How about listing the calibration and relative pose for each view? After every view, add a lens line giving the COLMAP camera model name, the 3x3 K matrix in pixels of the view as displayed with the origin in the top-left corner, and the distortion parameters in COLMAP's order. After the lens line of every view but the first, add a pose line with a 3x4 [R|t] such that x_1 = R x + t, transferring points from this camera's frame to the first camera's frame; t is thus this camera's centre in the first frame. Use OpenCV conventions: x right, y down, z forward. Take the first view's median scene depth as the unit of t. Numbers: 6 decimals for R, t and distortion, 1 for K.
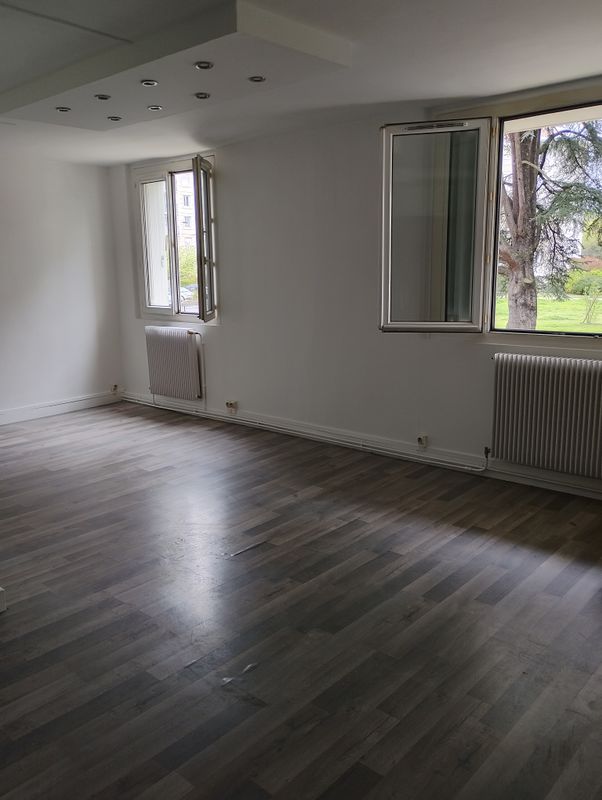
lens RADIAL K [[673.4, 0, 303.9], [0, 673.4, 395.1], [0, 0, 1]] dist [0.051135, -0.010377]
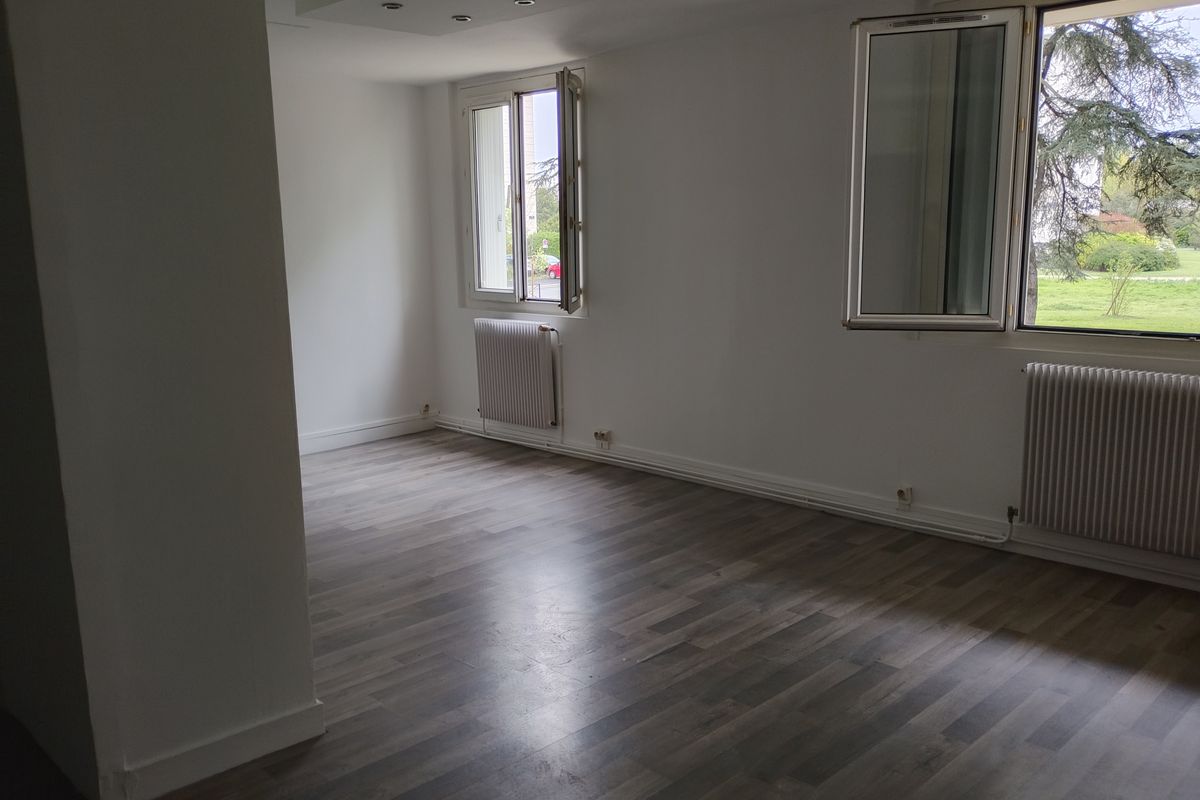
lens RADIAL K [[1012.0, 0, 603.4], [0, 1012.0, 402.7], [0, 0, 1]] dist [0.050333, -0.032998]
pose [[0.998014, 0.009993, -0.062195, -0.056380], [-0.011103, 0.999785, -0.017529, -0.001314], [0.062006, 0.018185, 0.997910, -0.008259]]
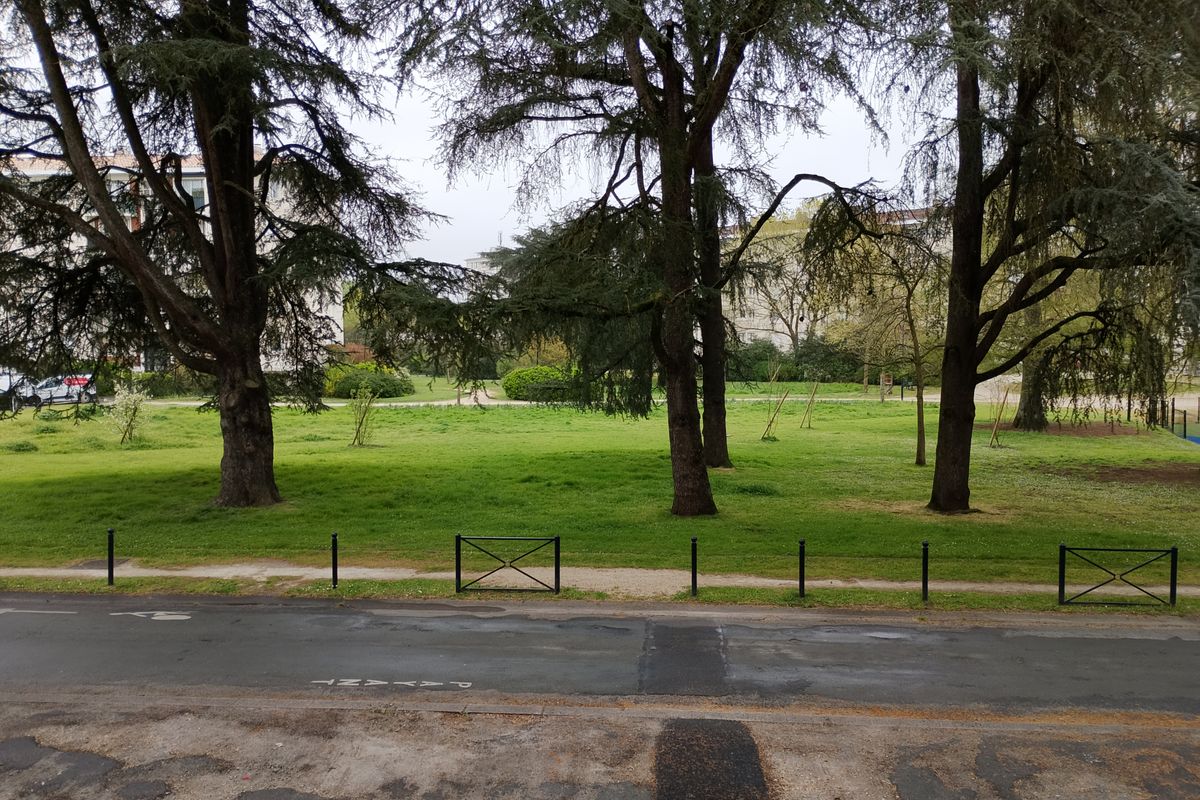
lens RADIAL K [[1012.0, 0, 600.9], [0, 1012.0, 398.6], [0, 0, 1]] dist [0.050333, -0.032998]
pose [[0.810729, -0.022953, 0.584972, 0.373450], [0.107093, 0.988184, -0.109649, -0.173427], [-0.575543, 0.151542, 0.803608, 0.796033]]
